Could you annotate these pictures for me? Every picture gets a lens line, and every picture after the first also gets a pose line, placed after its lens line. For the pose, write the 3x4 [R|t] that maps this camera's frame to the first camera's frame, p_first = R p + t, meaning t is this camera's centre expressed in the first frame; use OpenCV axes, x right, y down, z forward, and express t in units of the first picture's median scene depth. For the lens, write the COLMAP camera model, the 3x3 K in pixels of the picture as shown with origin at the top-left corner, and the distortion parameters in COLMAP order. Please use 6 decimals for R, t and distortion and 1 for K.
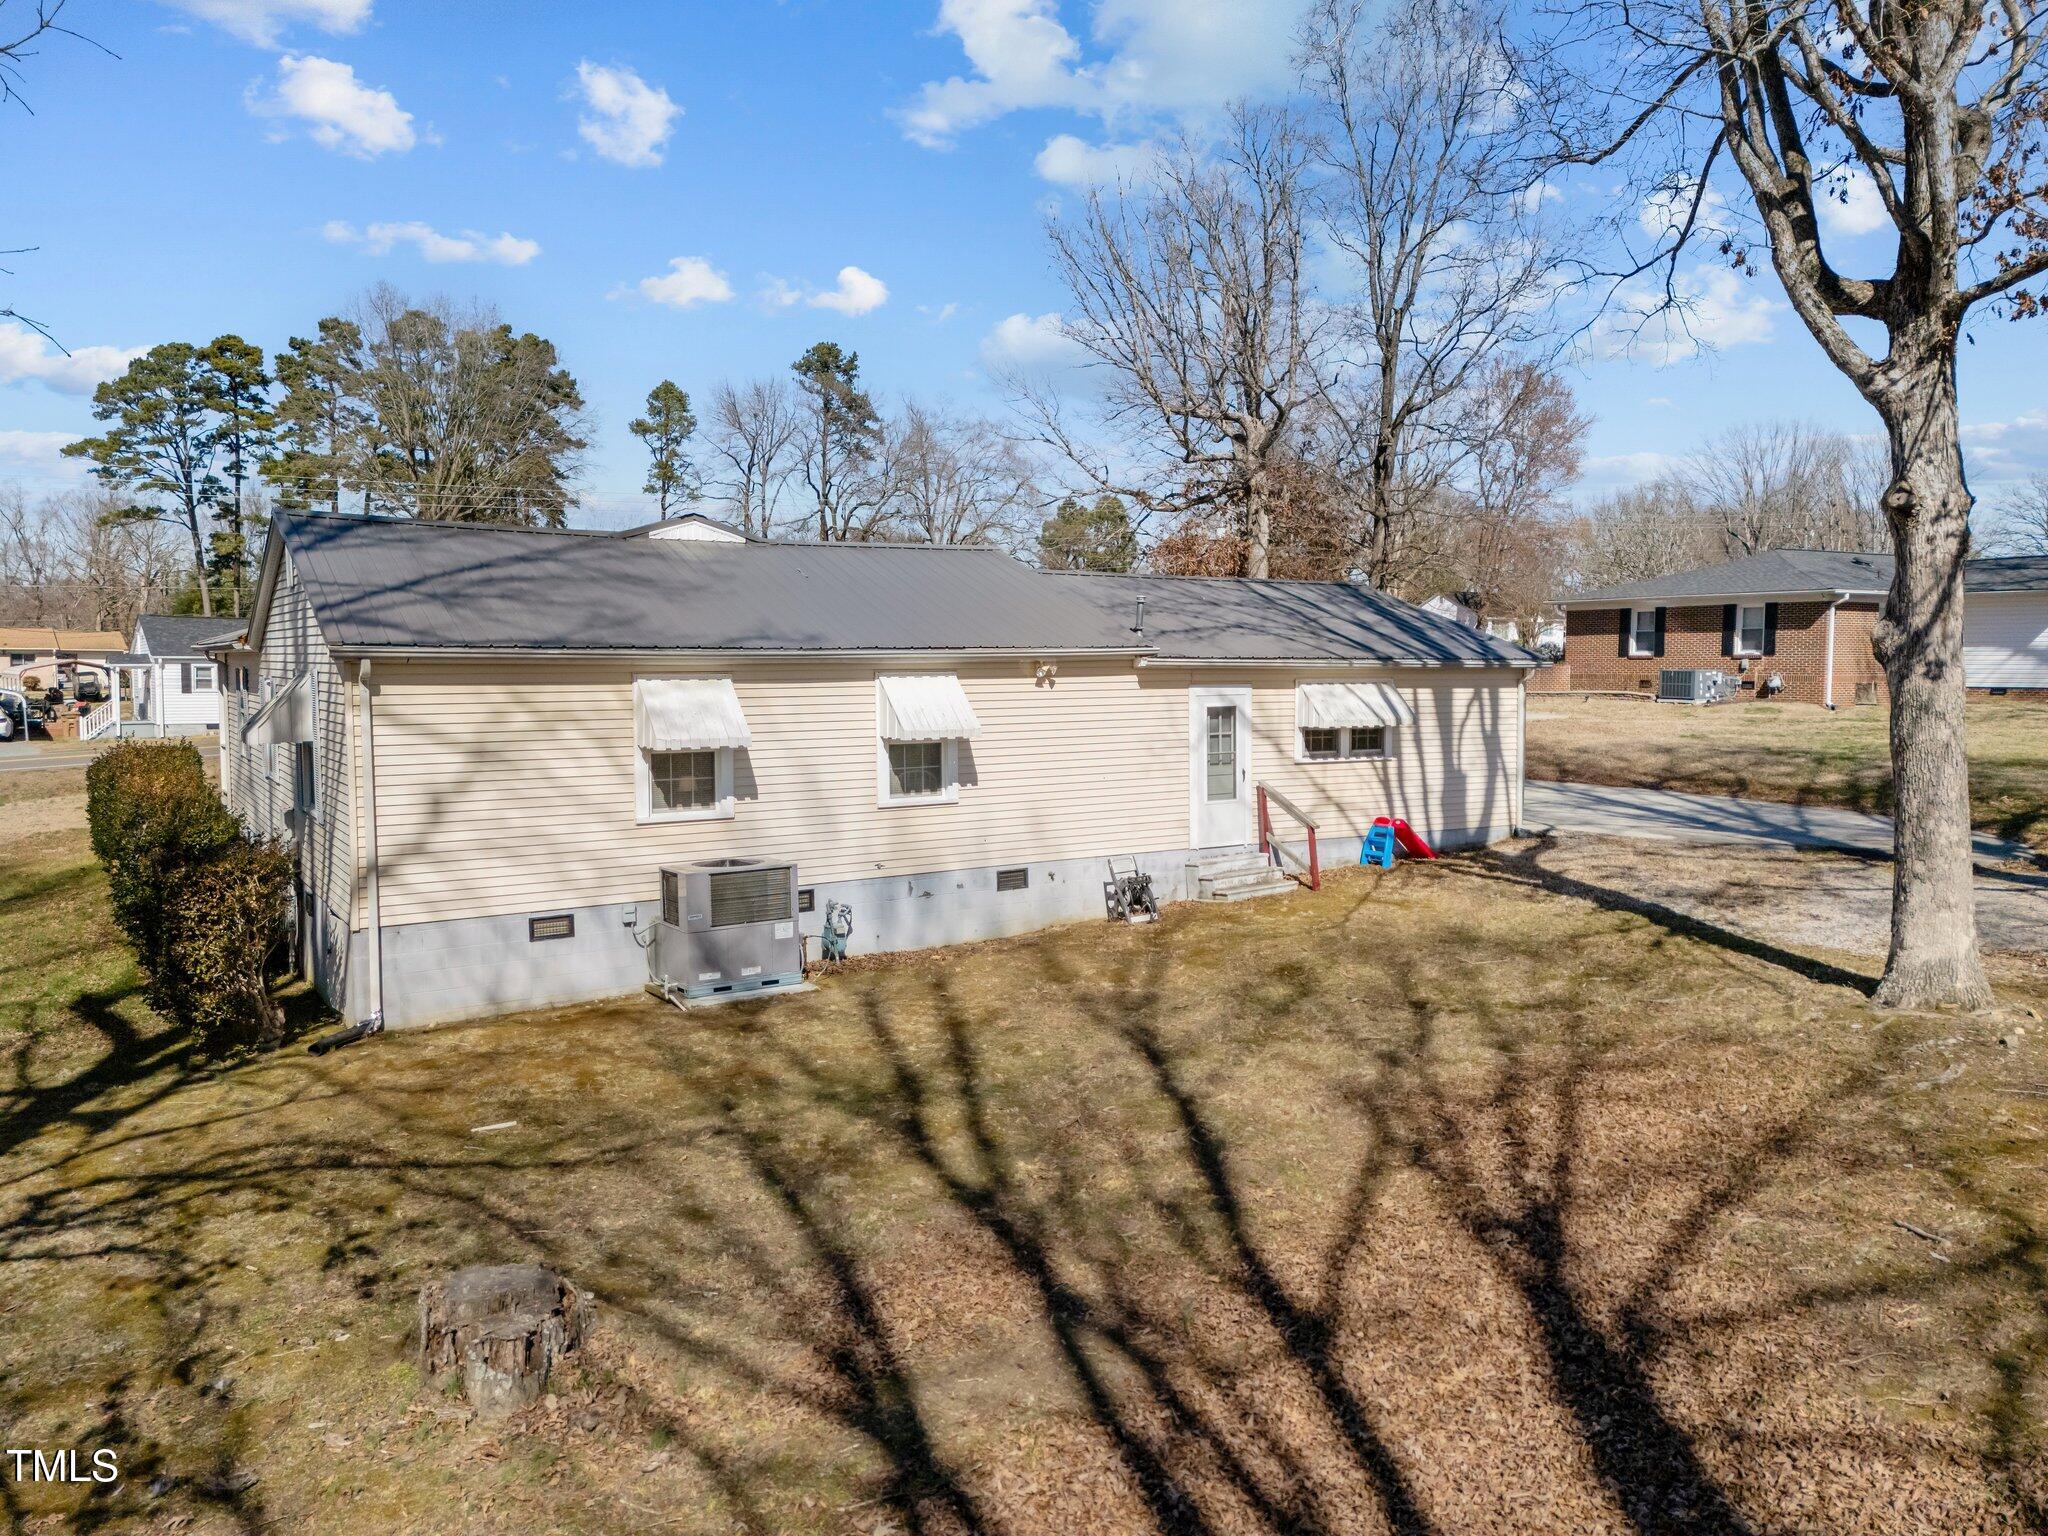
lens RADIAL K [[1500.7, 0, 1029.8], [0, 1500.7, 764.2], [0, 0, 1]] dist [0.096816, -0.102426]
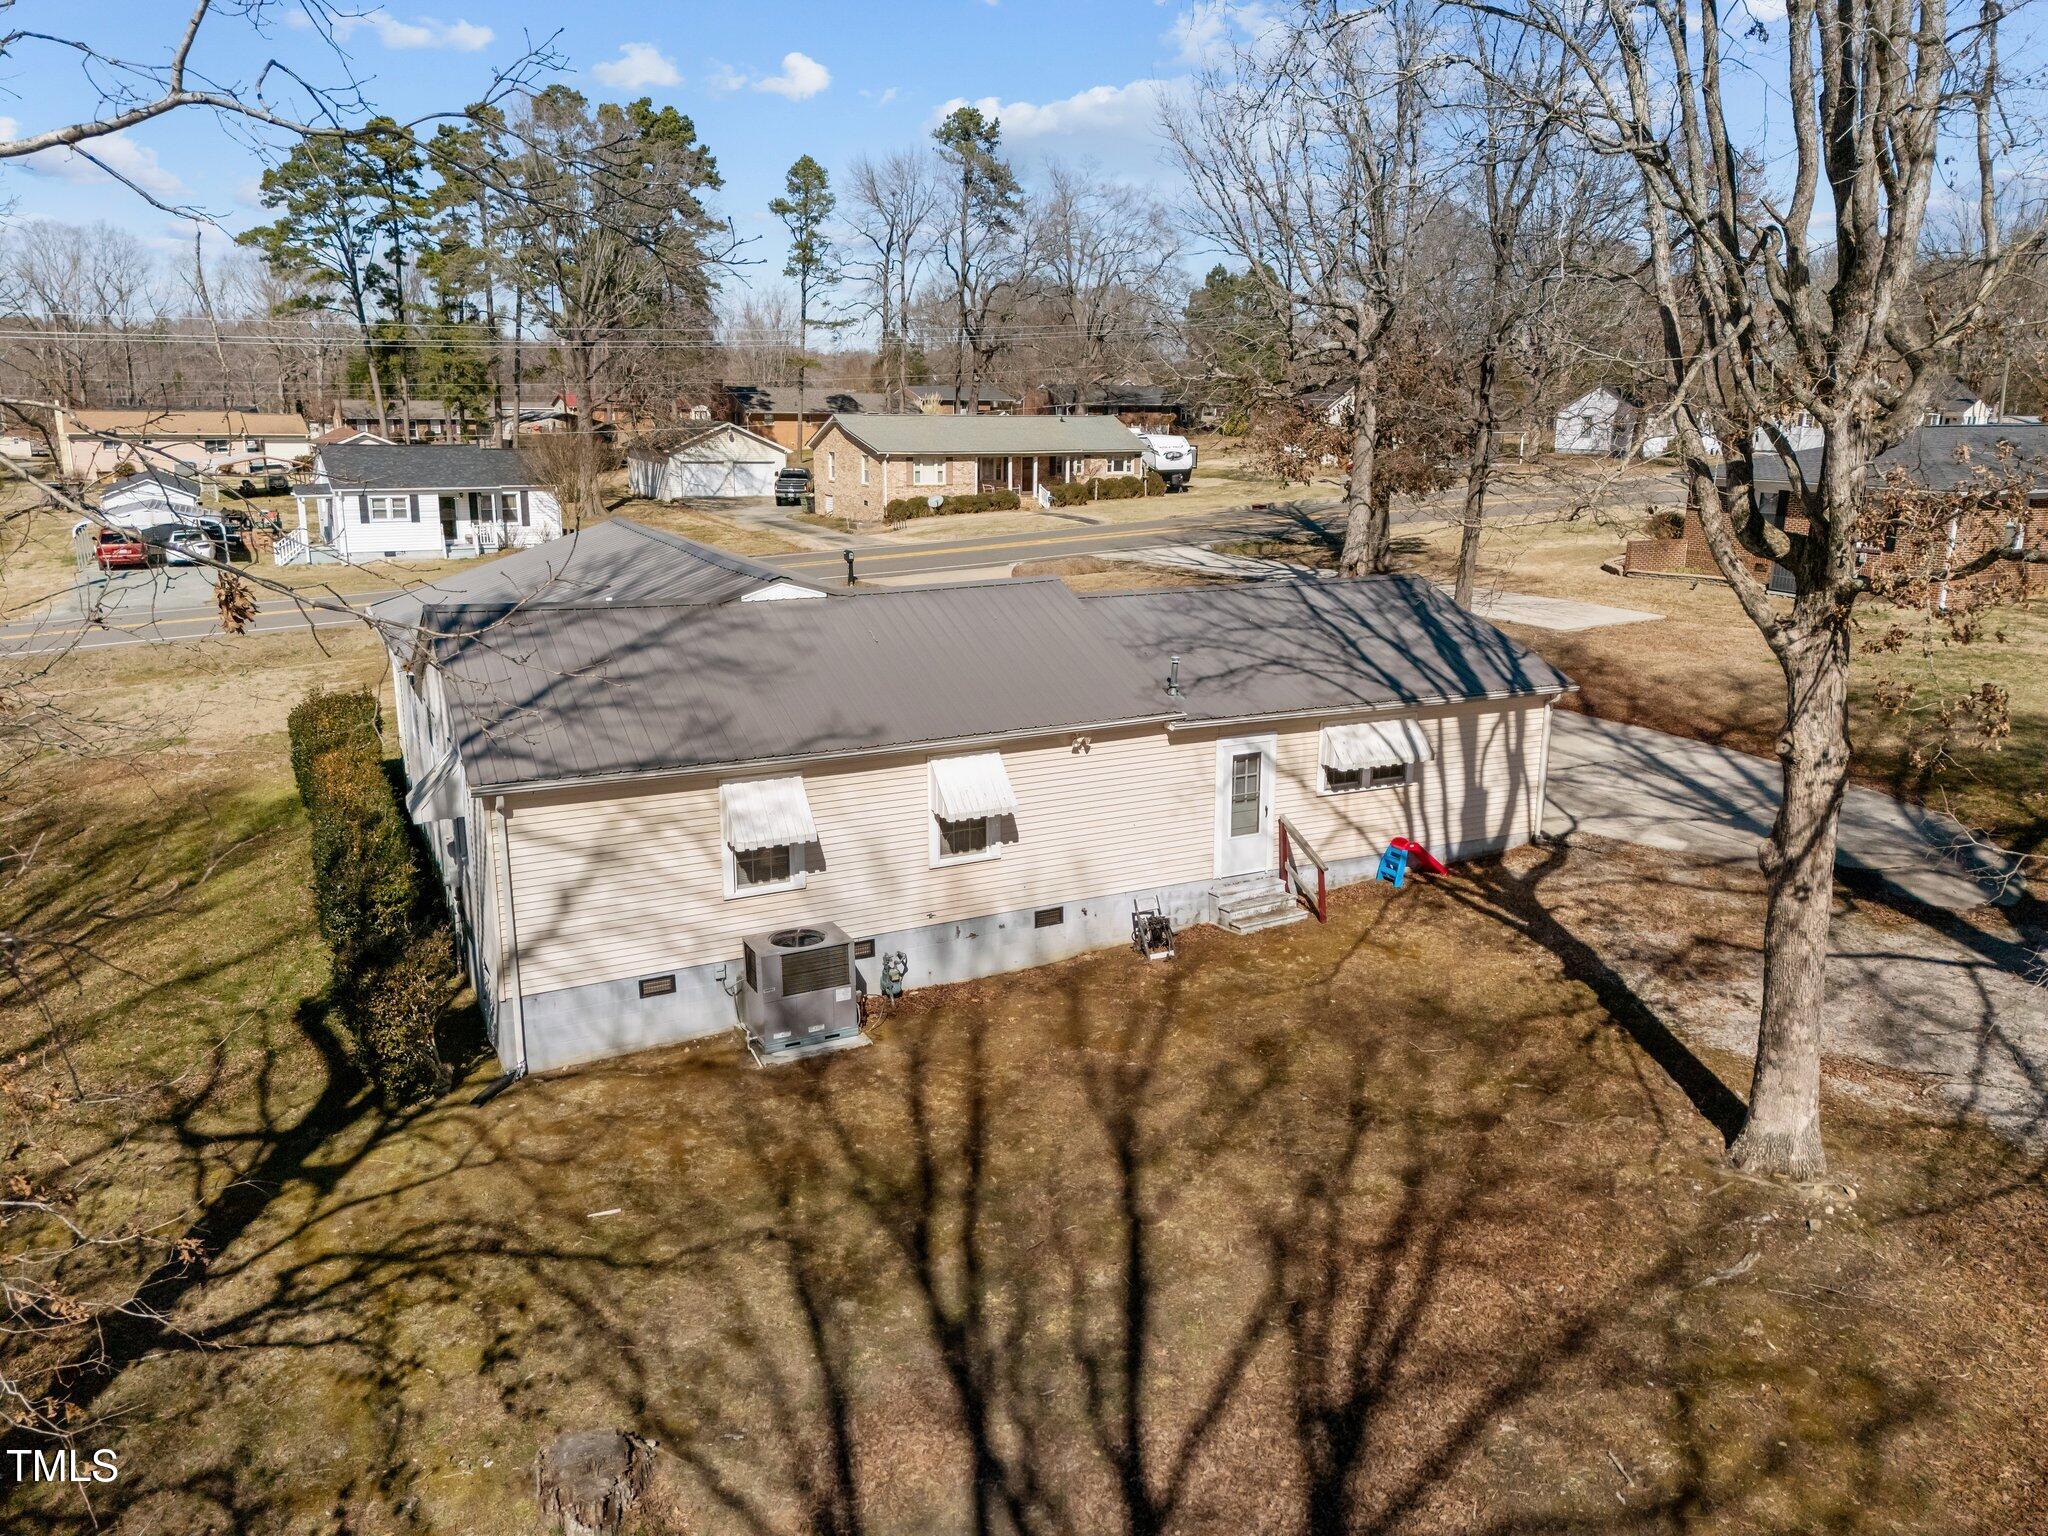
lens RADIAL K [[1500.1, 0, 1024.0], [0, 1500.1, 768.0], [0, 0, 1]] dist [0.089394, -0.094626]
pose [[0.994600, 0.031053, -0.099031, 0.079531], [-0.013824, 0.985326, 0.170123, -0.232456], [0.102860, -0.167836, 0.980434, -0.116806]]
